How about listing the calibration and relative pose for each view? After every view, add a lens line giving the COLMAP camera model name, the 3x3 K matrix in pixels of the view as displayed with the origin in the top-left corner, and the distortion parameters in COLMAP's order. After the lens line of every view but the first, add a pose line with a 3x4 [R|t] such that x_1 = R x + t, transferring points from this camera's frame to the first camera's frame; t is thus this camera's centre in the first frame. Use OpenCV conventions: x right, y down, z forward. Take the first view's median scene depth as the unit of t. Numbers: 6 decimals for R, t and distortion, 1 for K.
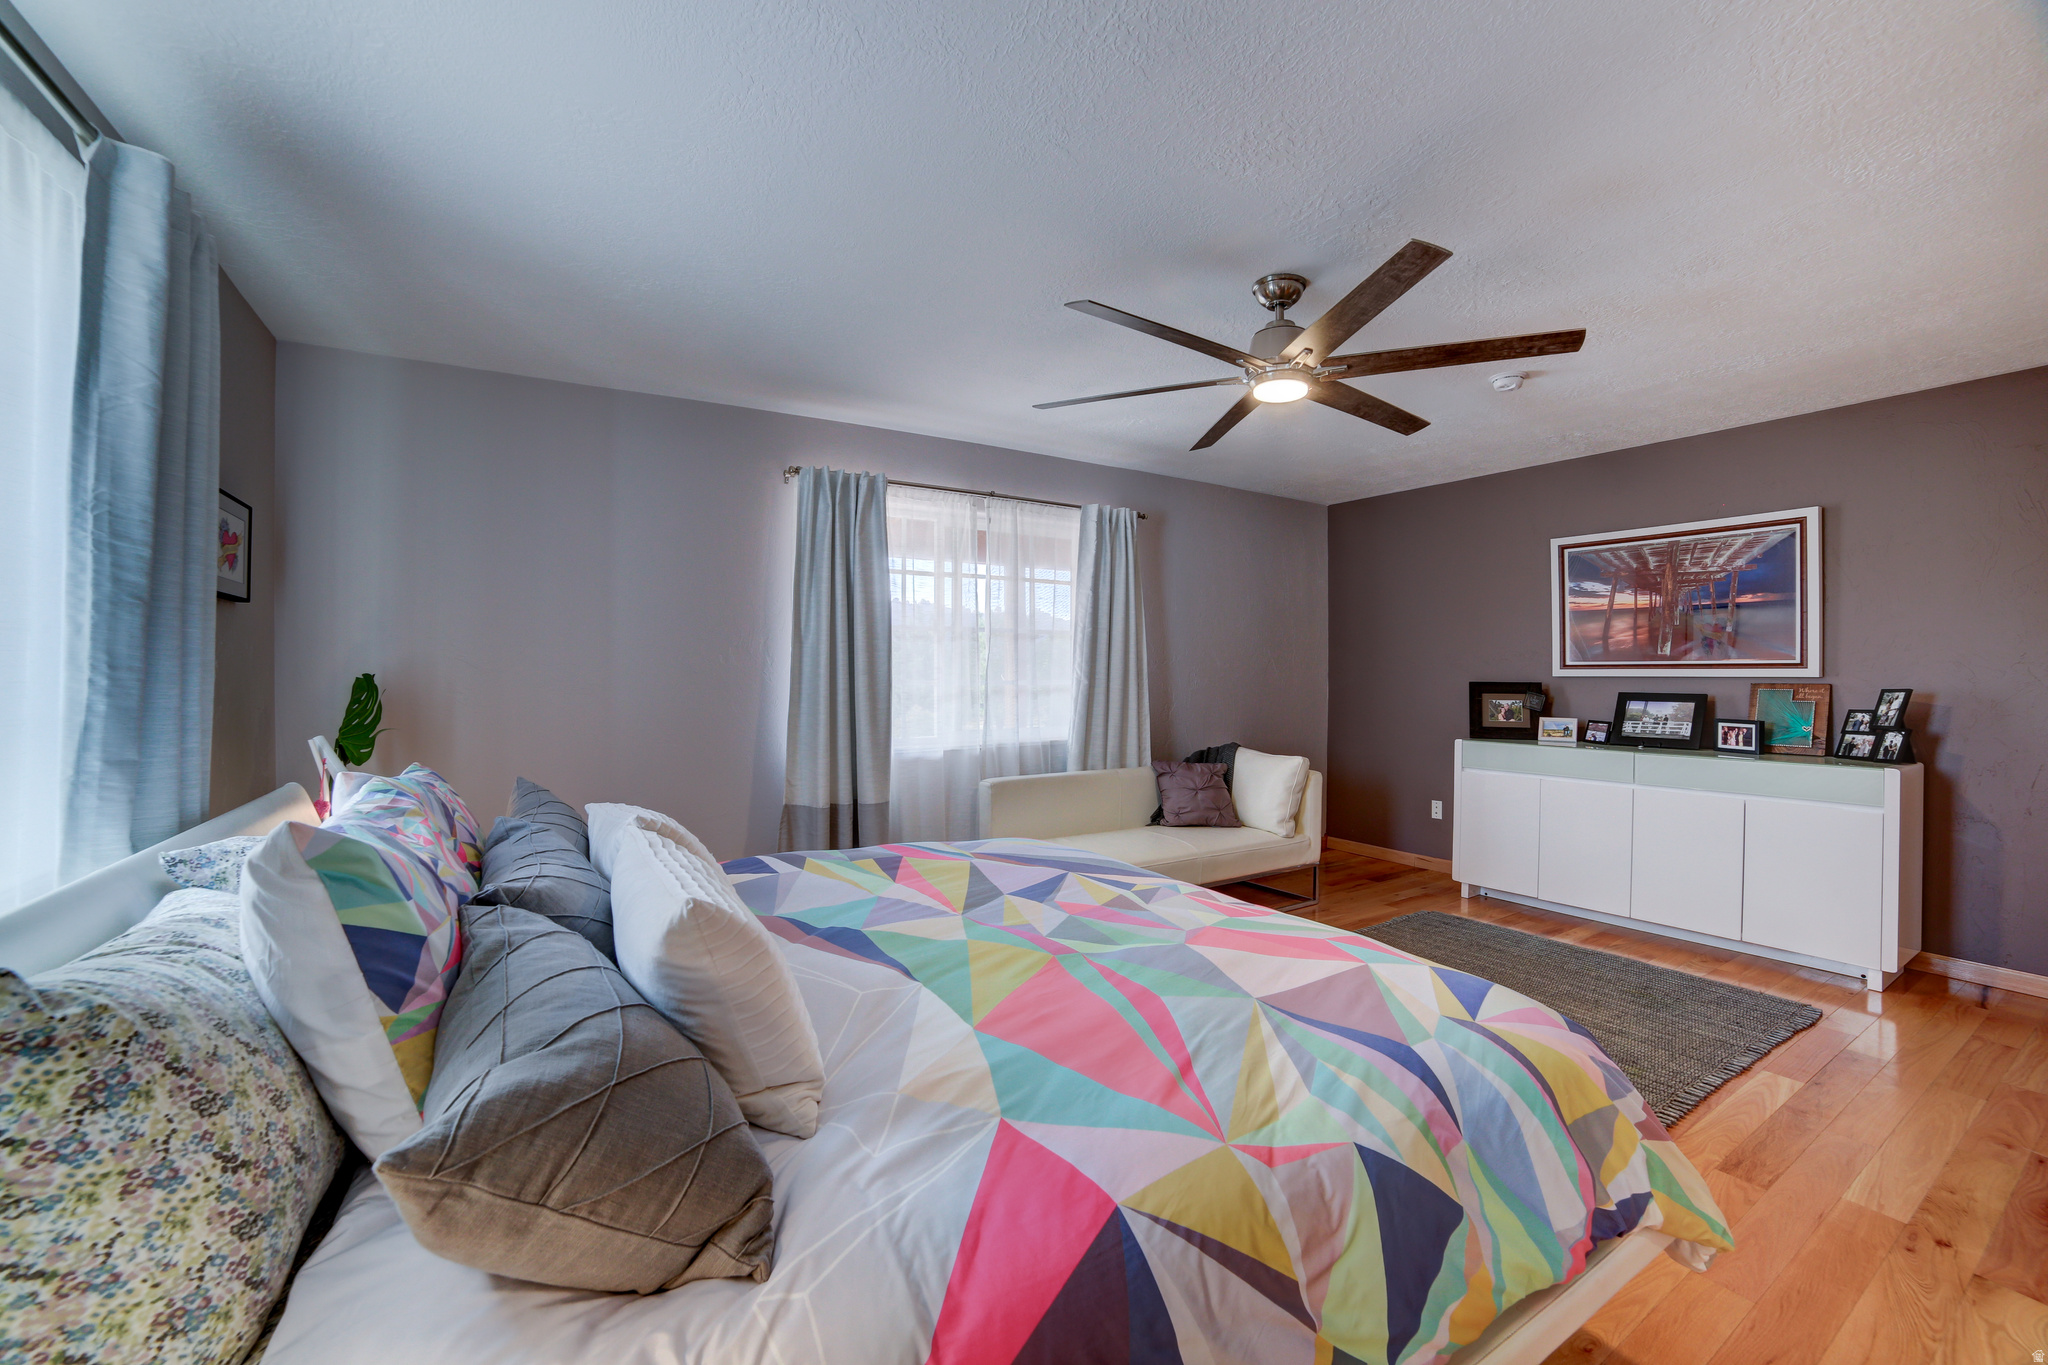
lens RADIAL K [[833.1, 0, 1010.9], [0, 833.1, 679.8], [0, 0, 1]] dist [-0.103136, 0.034694]
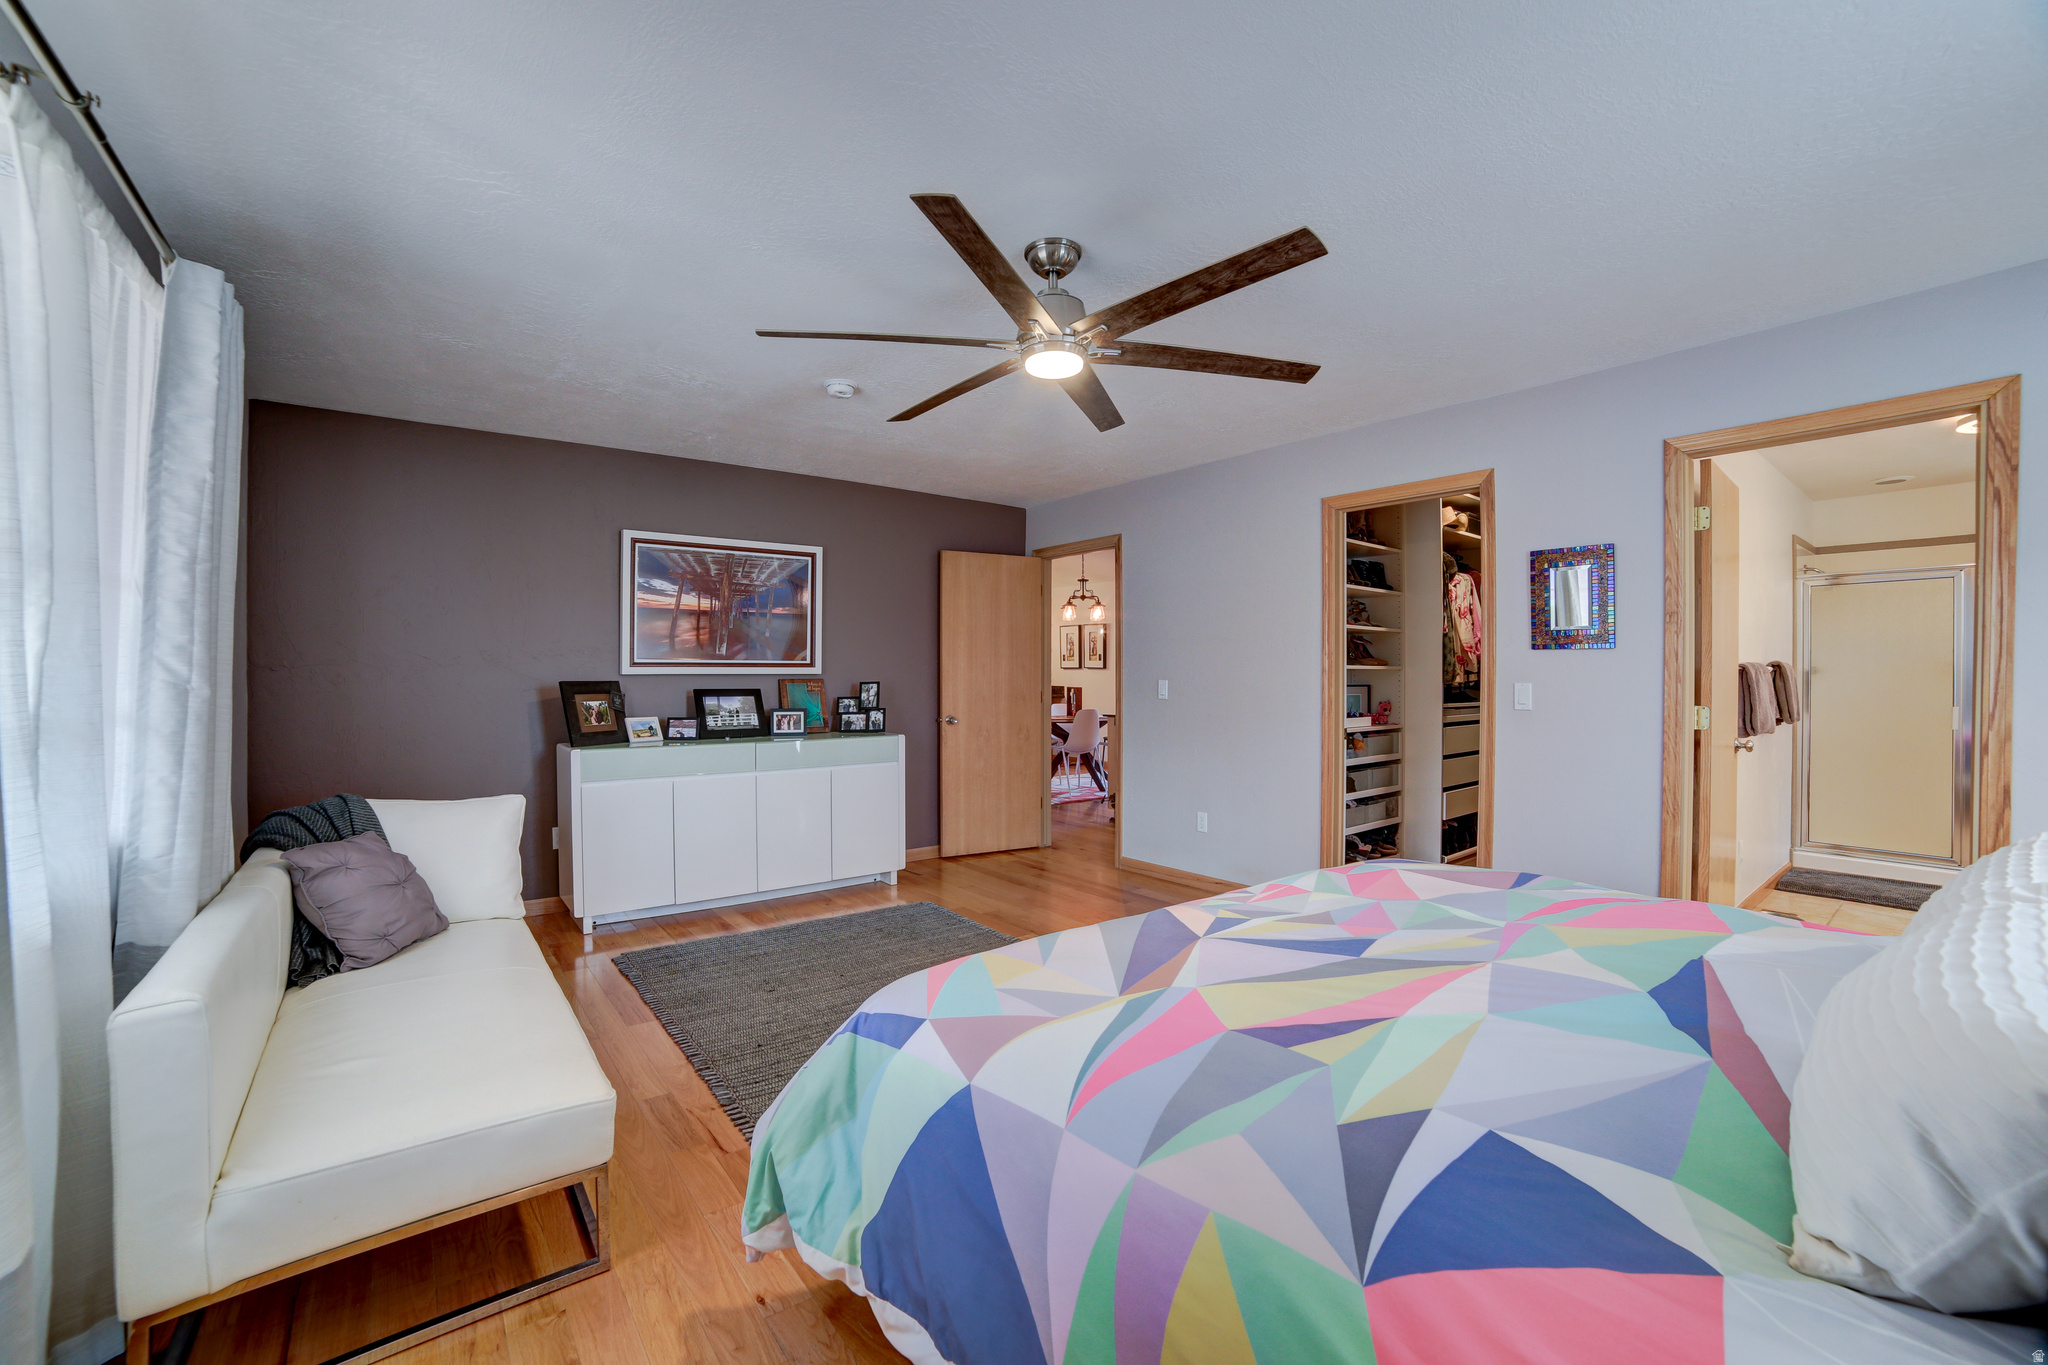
lens RADIAL K [[833.1, 0, 1010.9], [0, 833.1, 679.8], [0, 0, 1]] dist [-0.103136, 0.034694]
pose [[-0.106631, -0.008042, 0.994266, -0.366716], [0.007269, 0.999934, 0.008868, -0.003342], [-0.994272, 0.008173, -0.106565, 0.715166]]
